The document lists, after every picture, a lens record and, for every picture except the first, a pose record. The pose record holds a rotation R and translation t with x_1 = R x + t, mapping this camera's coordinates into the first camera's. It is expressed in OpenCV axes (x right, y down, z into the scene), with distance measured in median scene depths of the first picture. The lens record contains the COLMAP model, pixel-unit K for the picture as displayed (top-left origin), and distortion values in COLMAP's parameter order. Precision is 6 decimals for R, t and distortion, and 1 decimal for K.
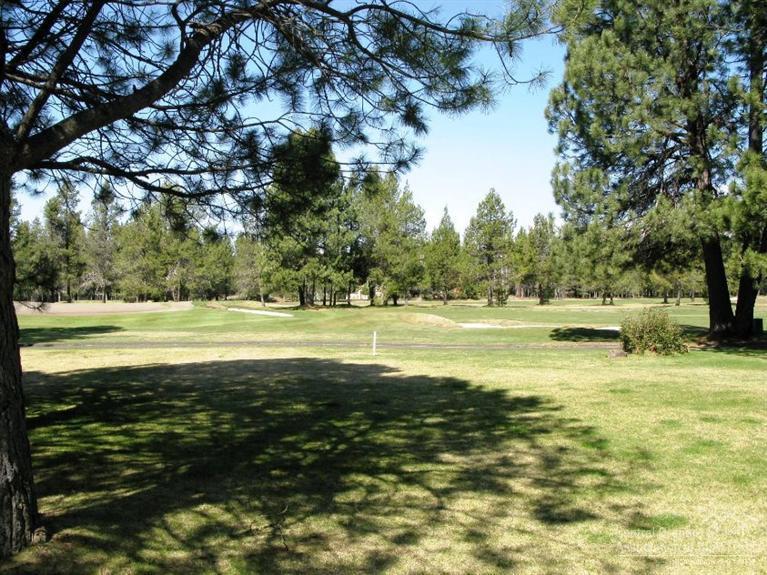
lens RADIAL K [[786.8, 0, 383.5], [0, 786.8, 287.5], [0, 0, 1]] dist [-0.185239, 0.244697]
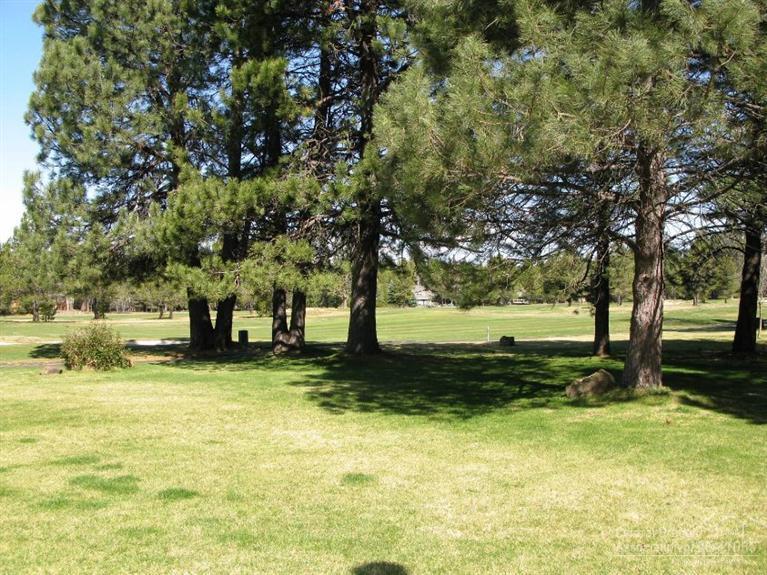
lens RADIAL K [[786.8, 0, 383.5], [0, 786.8, 287.5], [0, 0, 1]] dist [-0.185239, 0.244697]
pose [[0.870259, 0.002150, 0.492590, 0.148069], [0.006414, 0.999856, -0.015695, -0.000039], [-0.492553, 0.016818, 0.870120, -0.023911]]
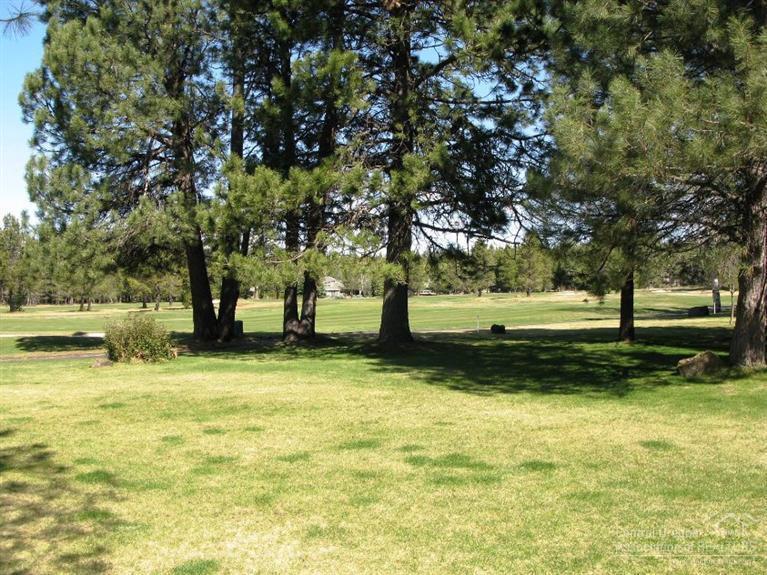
lens RADIAL K [[786.8, 0, 383.5], [0, 786.8, 287.5], [0, 0, 1]] dist [-0.185239, 0.244697]
pose [[0.793910, -0.005155, 0.608014, 0.006310], [0.009258, 0.999951, -0.003610, 0.001017], [-0.607965, 0.008495, 0.793918, 0.045420]]
